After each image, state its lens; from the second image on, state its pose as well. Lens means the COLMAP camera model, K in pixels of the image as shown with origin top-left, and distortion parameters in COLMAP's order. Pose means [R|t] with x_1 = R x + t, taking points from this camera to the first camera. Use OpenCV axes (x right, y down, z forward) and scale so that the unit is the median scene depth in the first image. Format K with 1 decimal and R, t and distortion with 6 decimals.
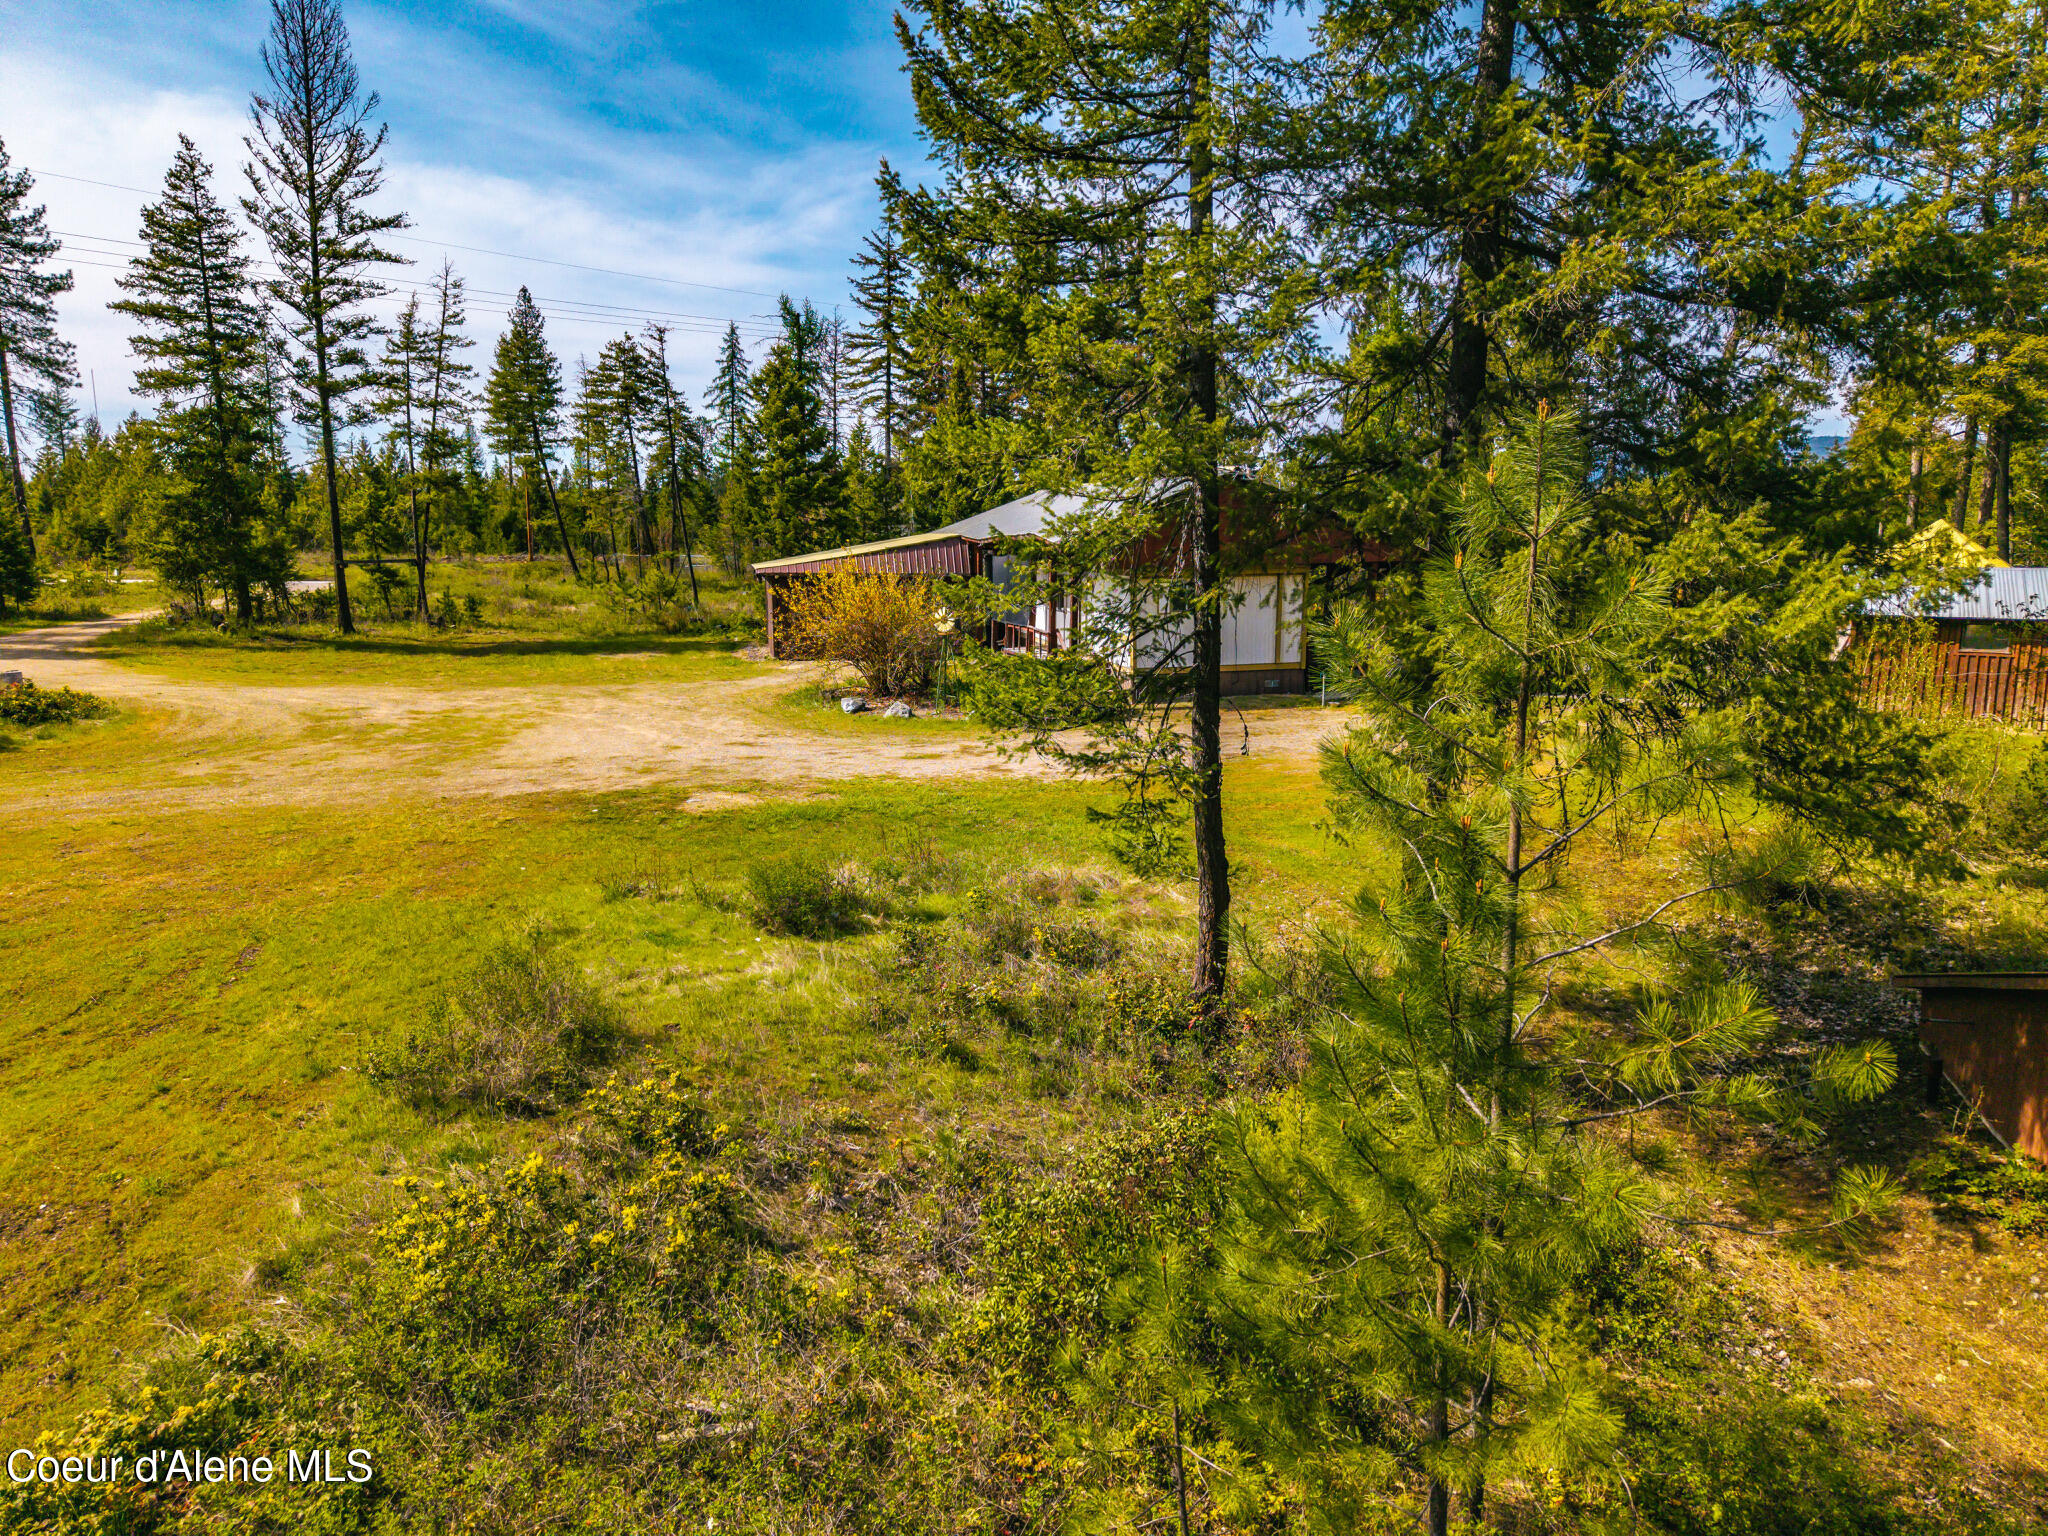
lens RADIAL K [[1363.1, 0, 1028.2], [0, 1363.1, 780.9], [0, 0, 1]] dist [0.015572, -0.010661]
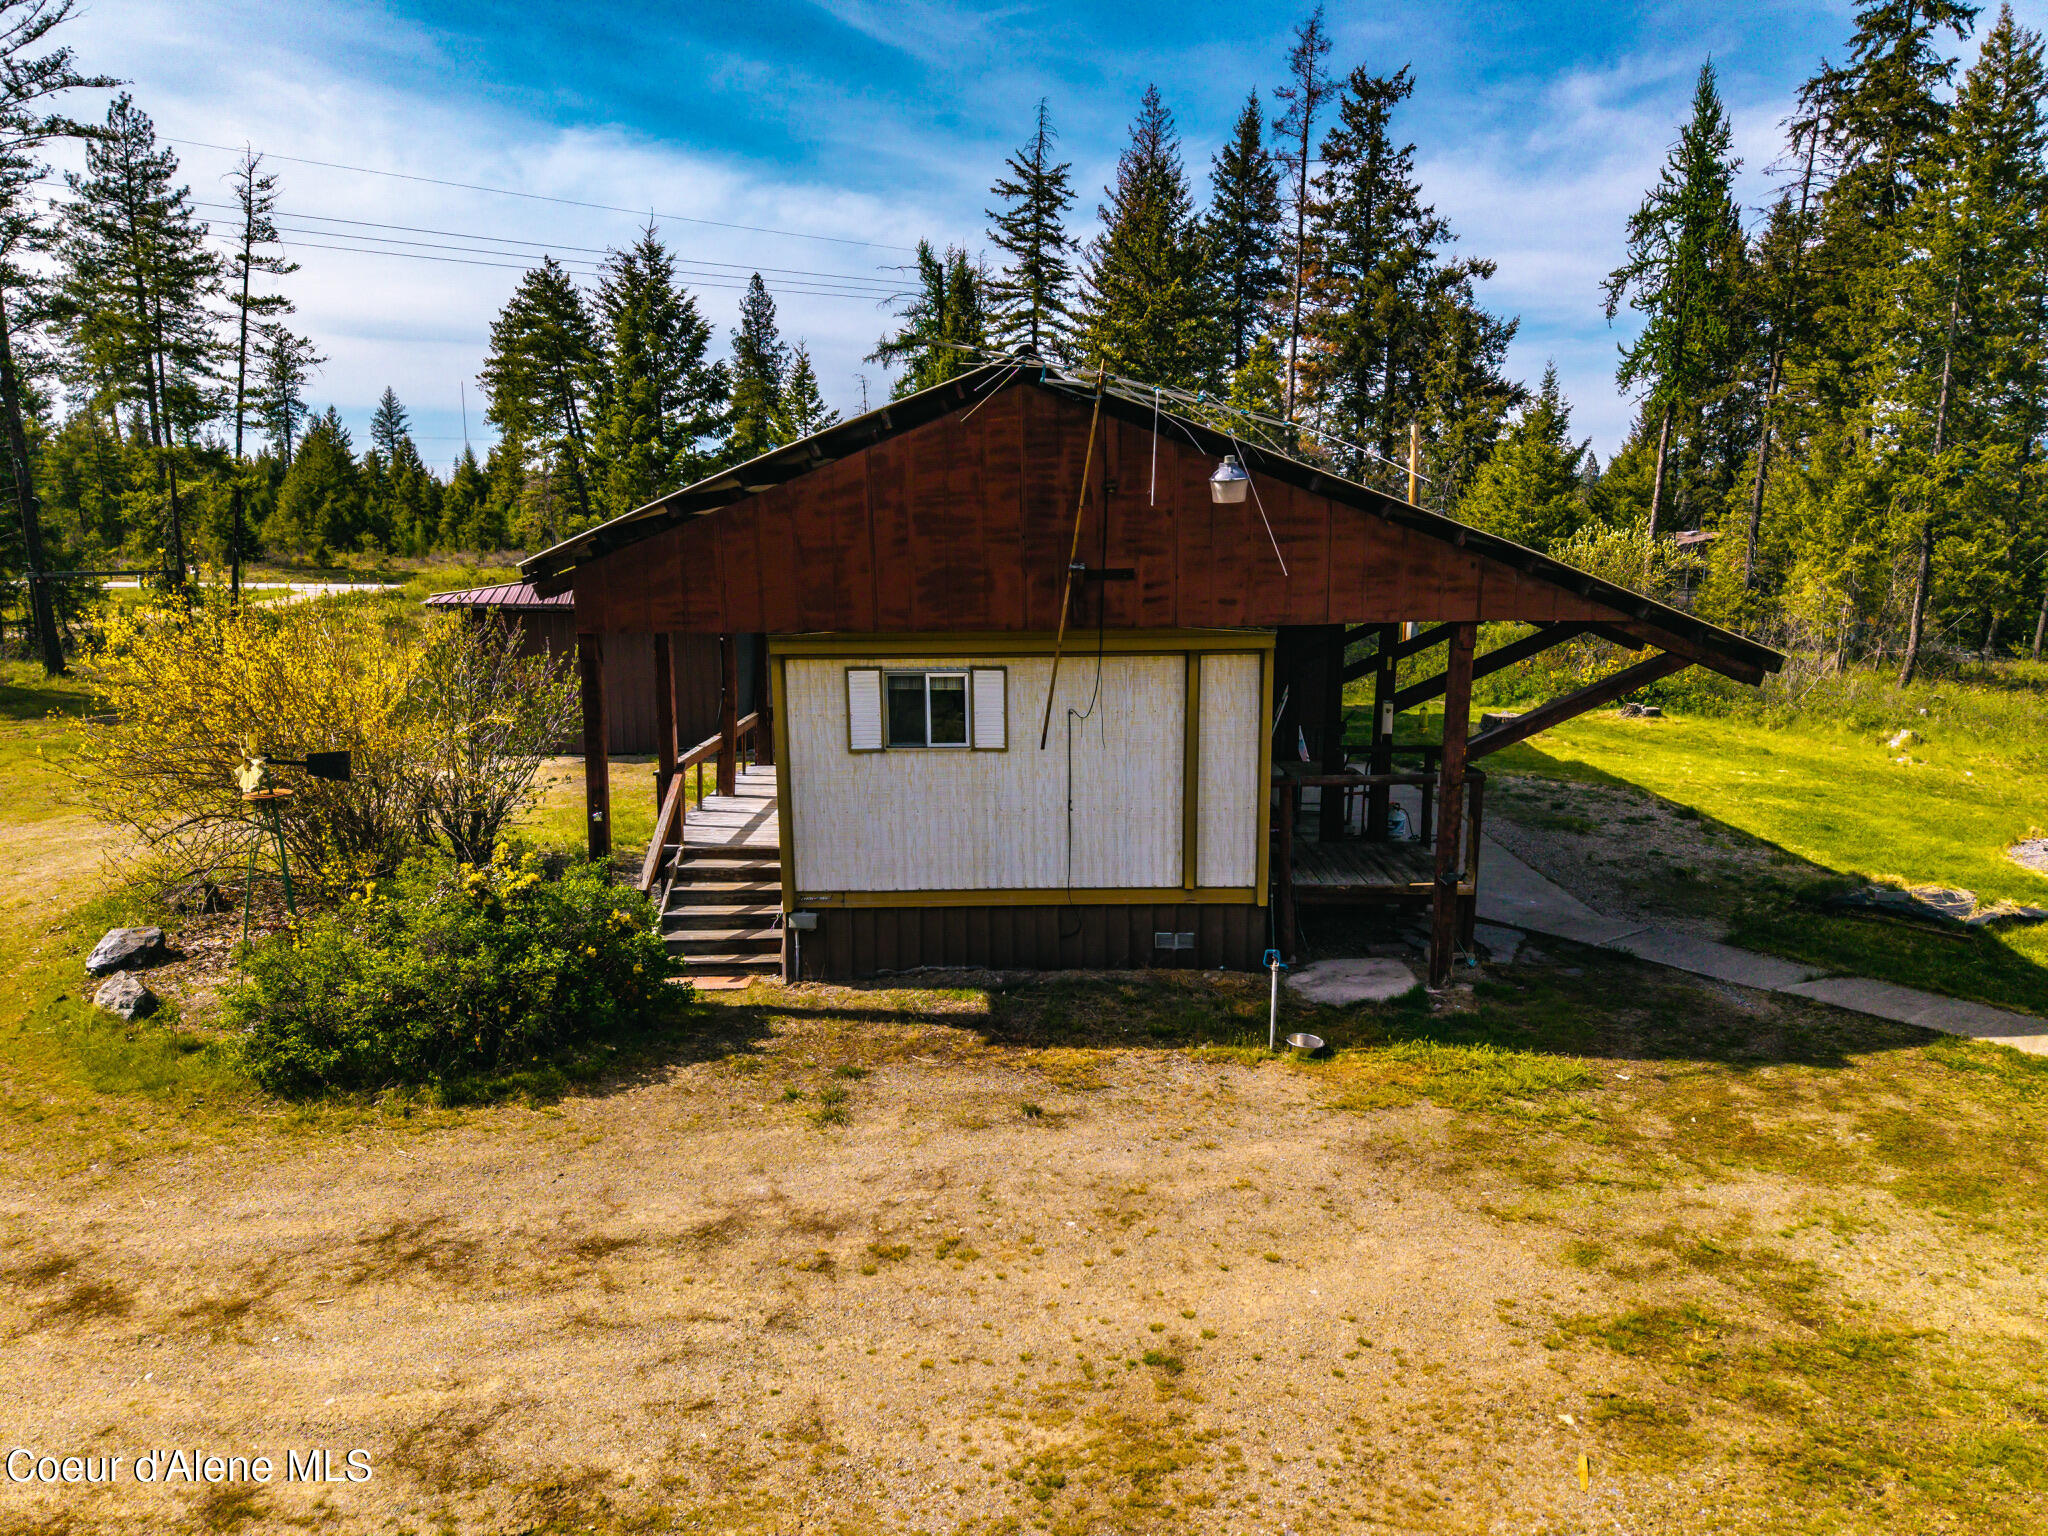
lens RADIAL K [[1363.1, 0, 1028.2], [0, 1363.1, 780.9], [0, 0, 1]] dist [0.015572, -0.010661]
pose [[0.973976, 0.041169, -0.222880, 0.081640], [-0.040927, 0.999146, 0.005707, -0.041998], [0.222924, 0.003563, 0.974829, 0.227057]]
